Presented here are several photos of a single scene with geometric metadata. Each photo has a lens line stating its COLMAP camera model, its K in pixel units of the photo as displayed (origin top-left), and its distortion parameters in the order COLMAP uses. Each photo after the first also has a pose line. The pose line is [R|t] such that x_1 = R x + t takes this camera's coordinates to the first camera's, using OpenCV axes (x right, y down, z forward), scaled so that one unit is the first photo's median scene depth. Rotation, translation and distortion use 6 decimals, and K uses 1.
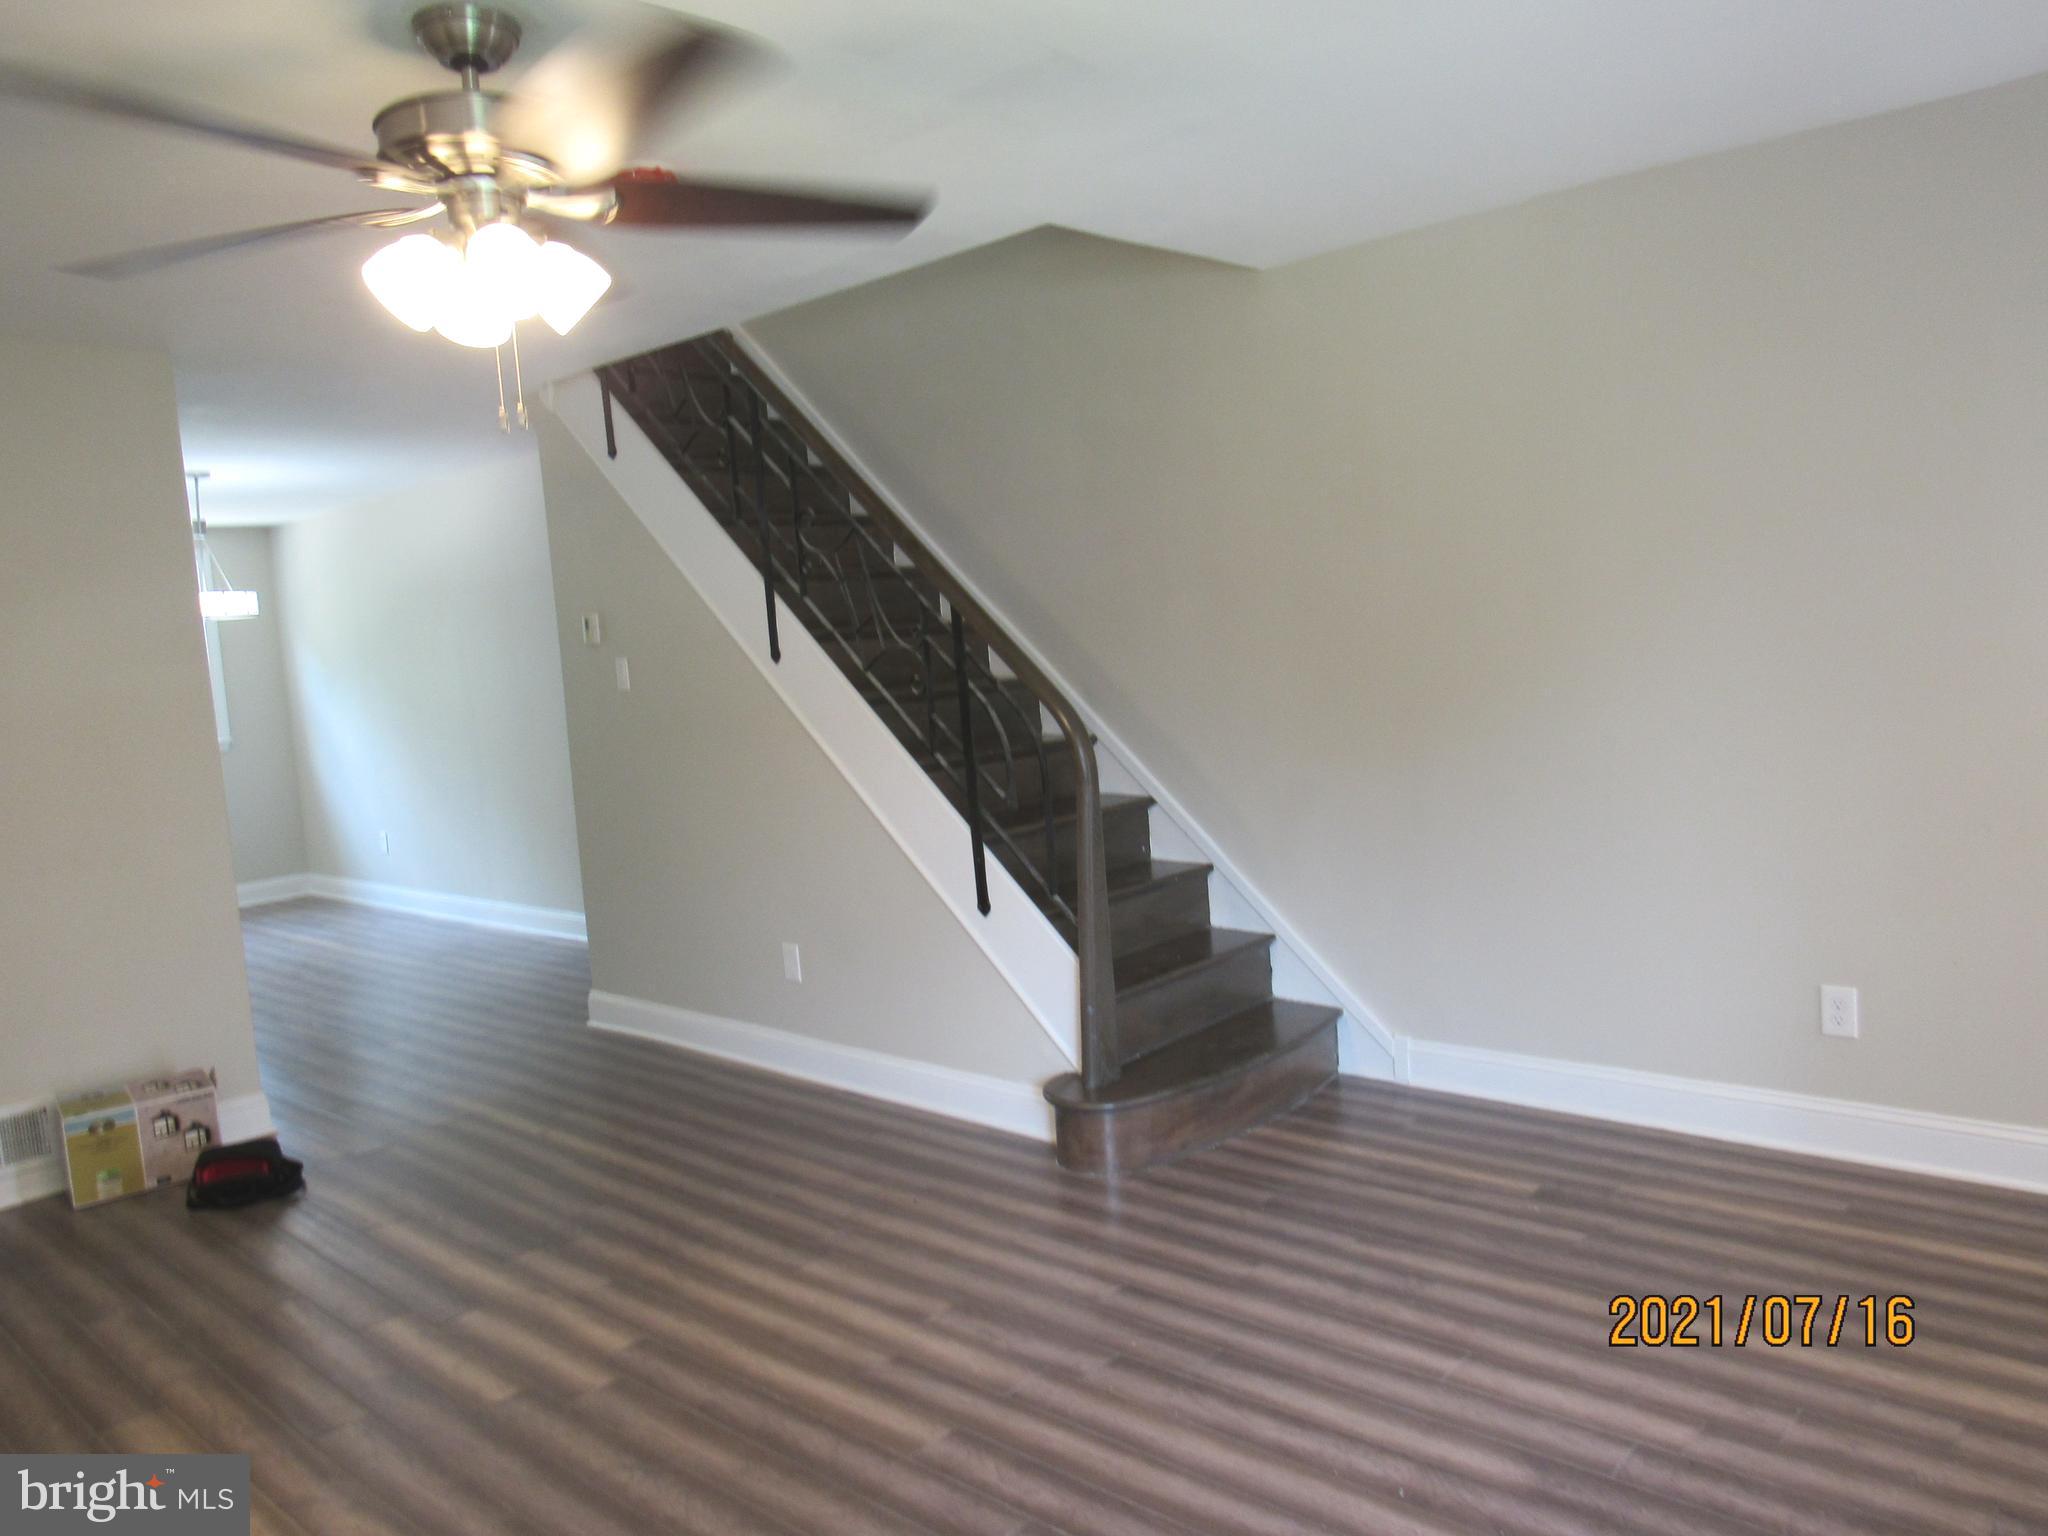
lens RADIAL K [[1462.5, 0, 1031.1], [0, 1462.5, 764.8], [0, 0, 1]] dist [-0.036335, 0.018121]
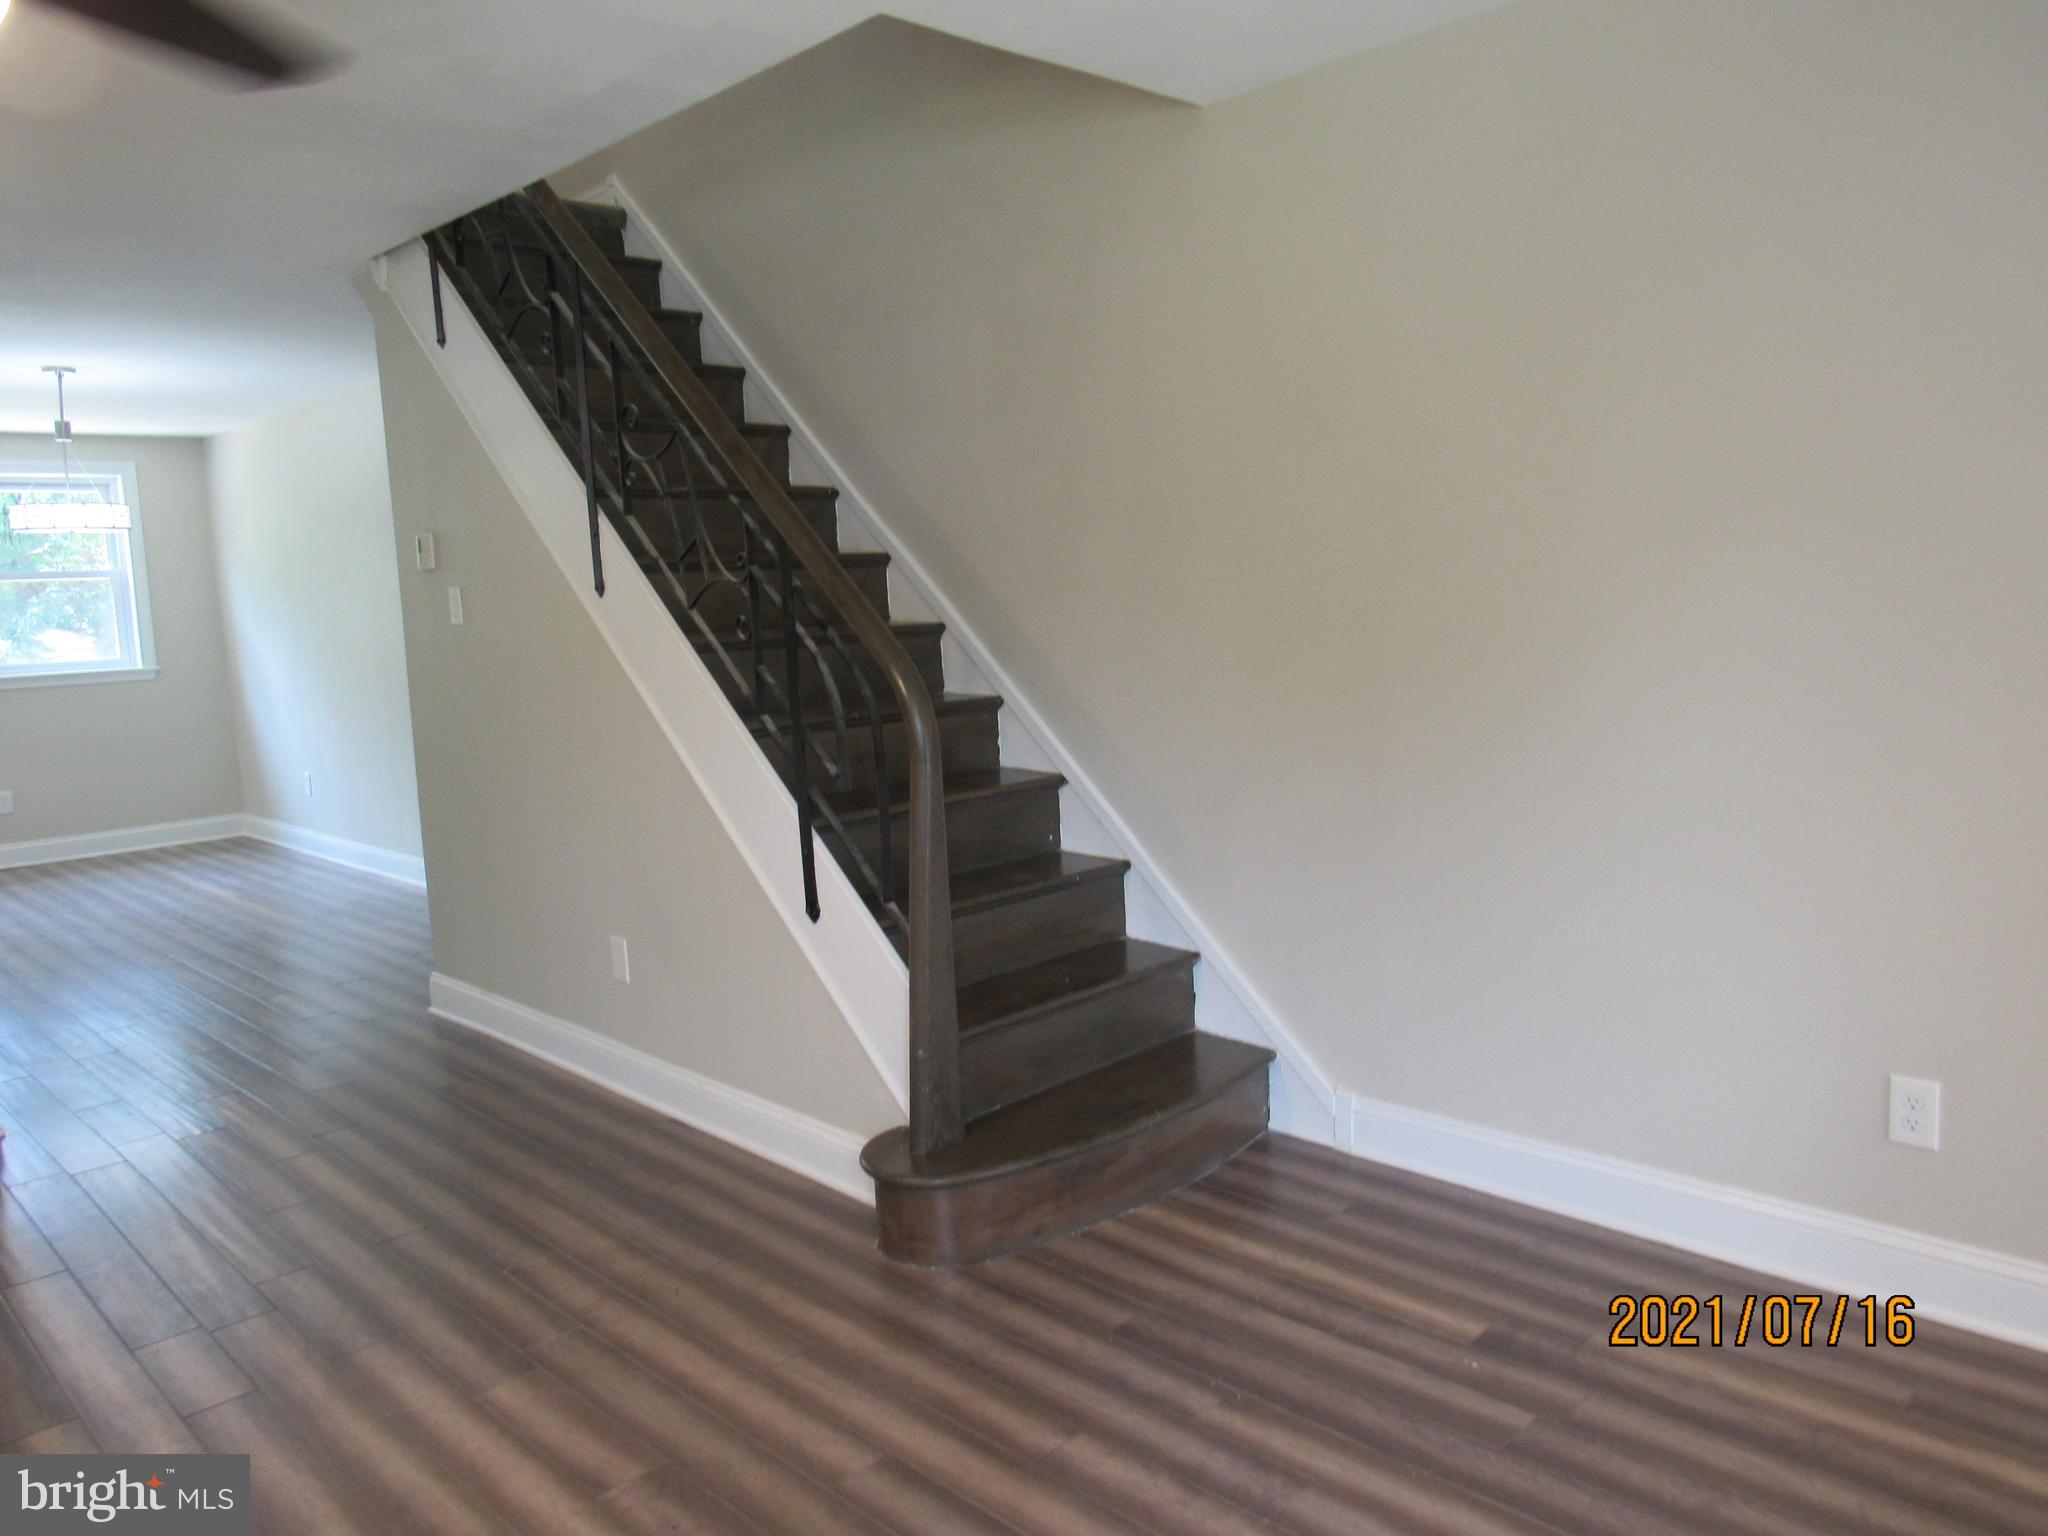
lens RADIAL K [[1462.5, 0, 1029.2], [0, 1462.5, 763.3], [0, 0, 1]] dist [-0.036335, 0.018121]
pose [[0.998150, 0.034921, -0.049772, 0.123029], [-0.033237, 0.998860, 0.034269, -0.013897], [0.050912, -0.032551, 0.998173, 0.220053]]
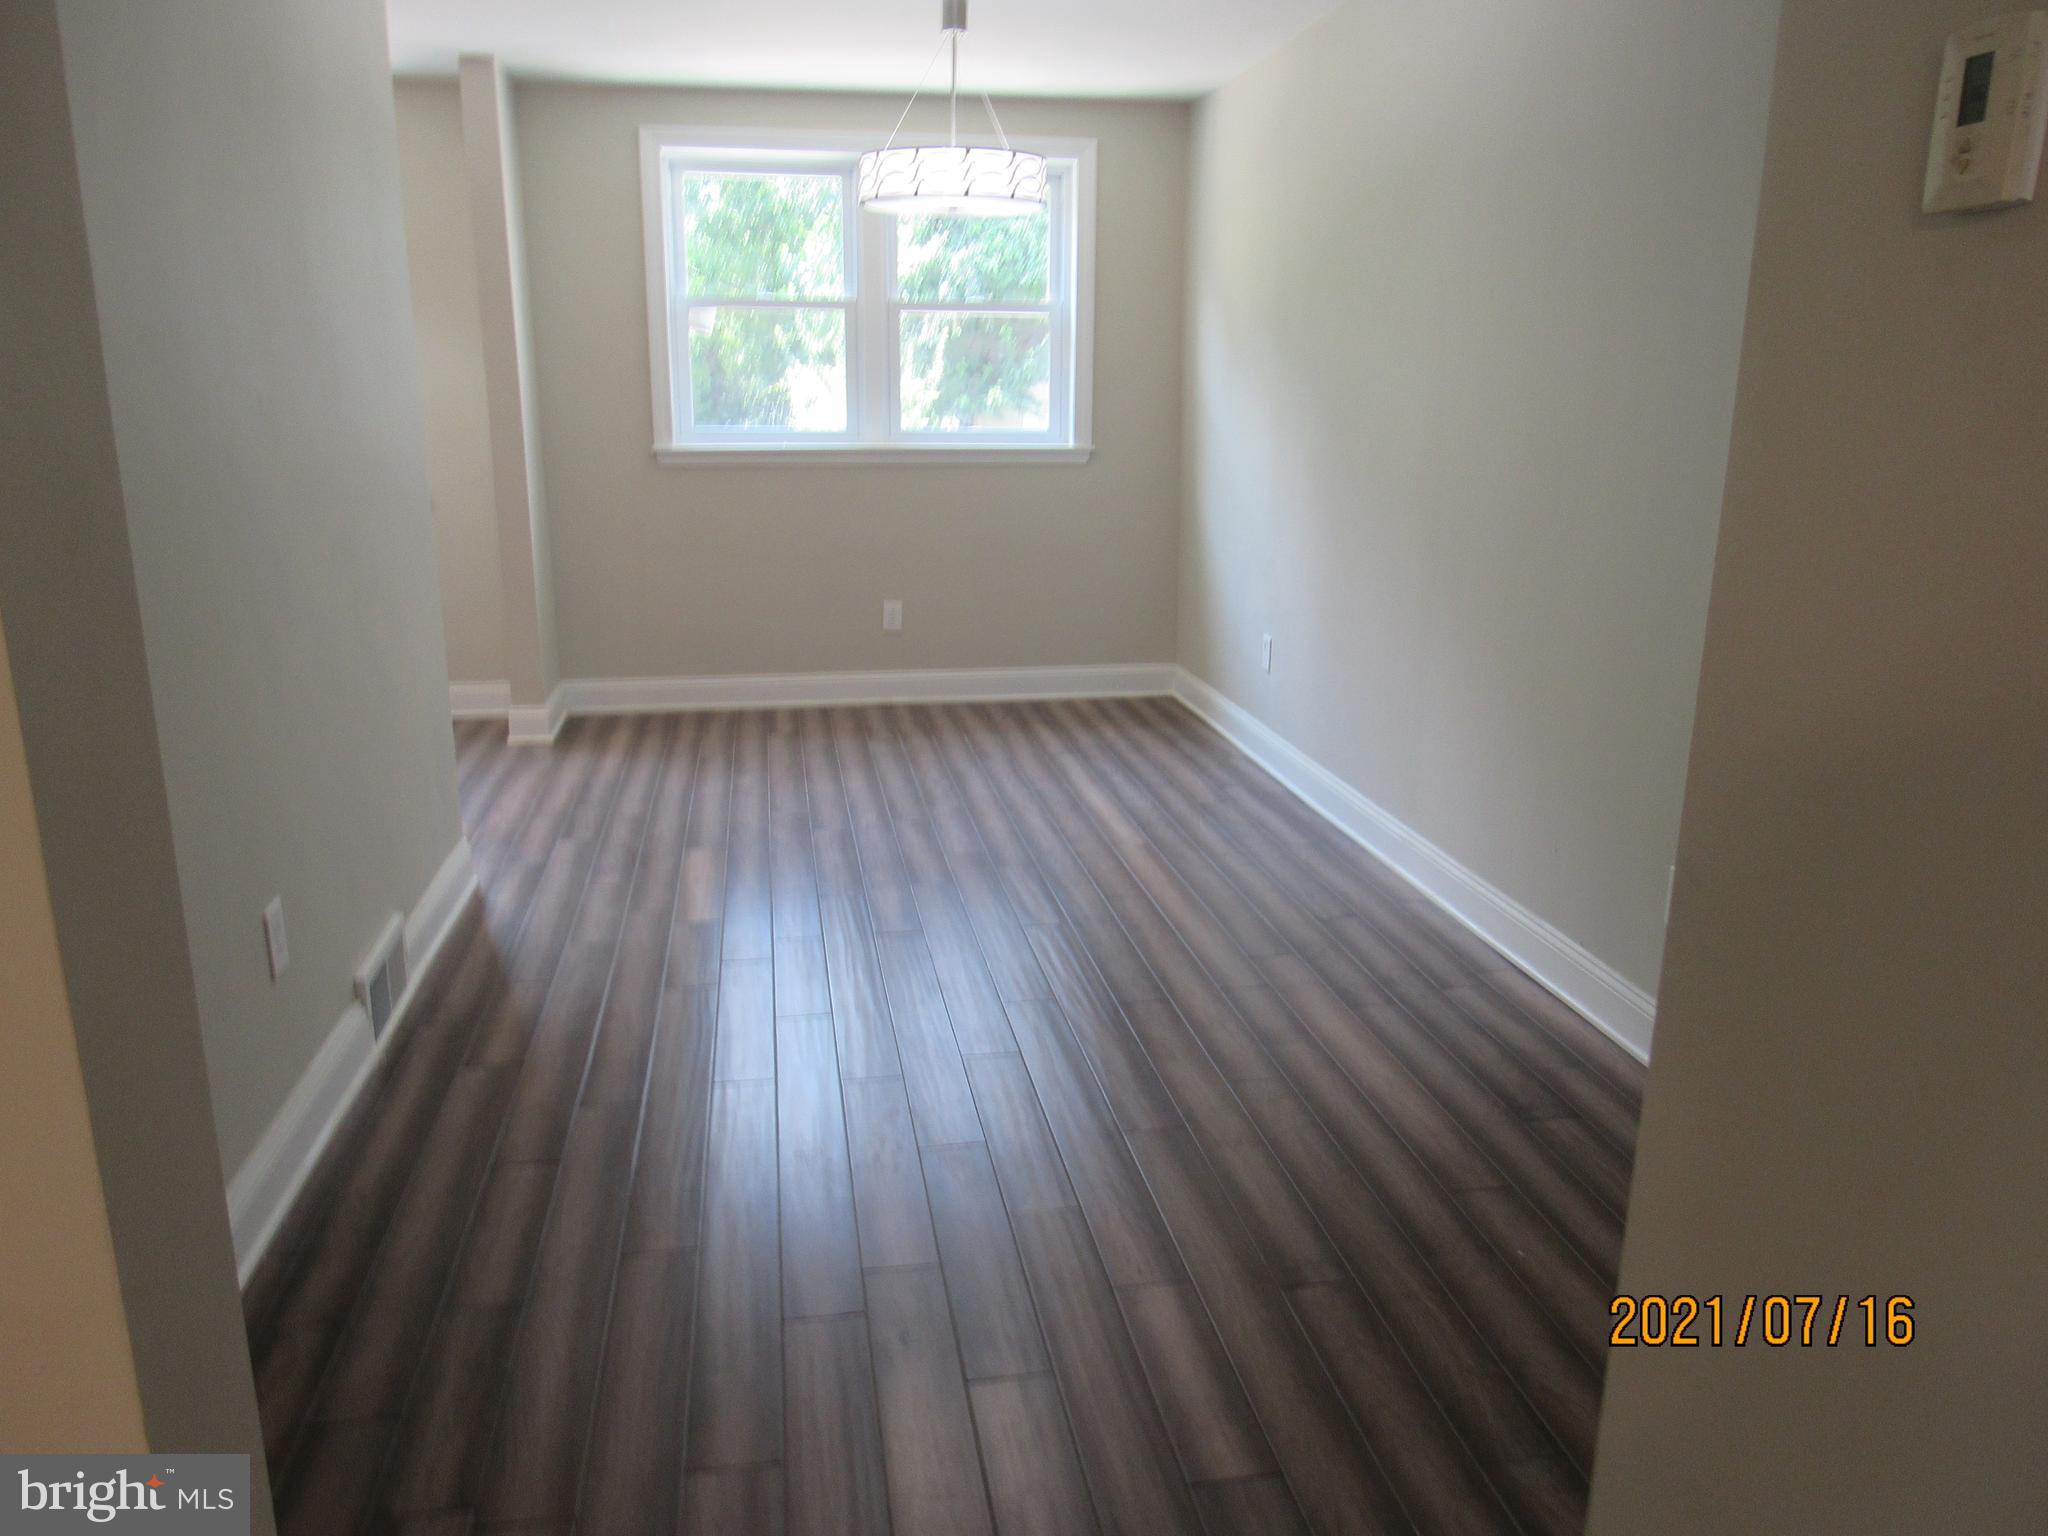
lens RADIAL K [[1462.5, 0, 1021.4], [0, 1462.5, 786.0], [0, 0, 1]] dist [-0.036335, 0.018121]
pose [[0.776880, 0.236654, -0.583483, -0.350238], [-0.115157, 0.964453, 0.237845, -0.051114], [0.619029, -0.117585, 0.776516, 1.007678]]
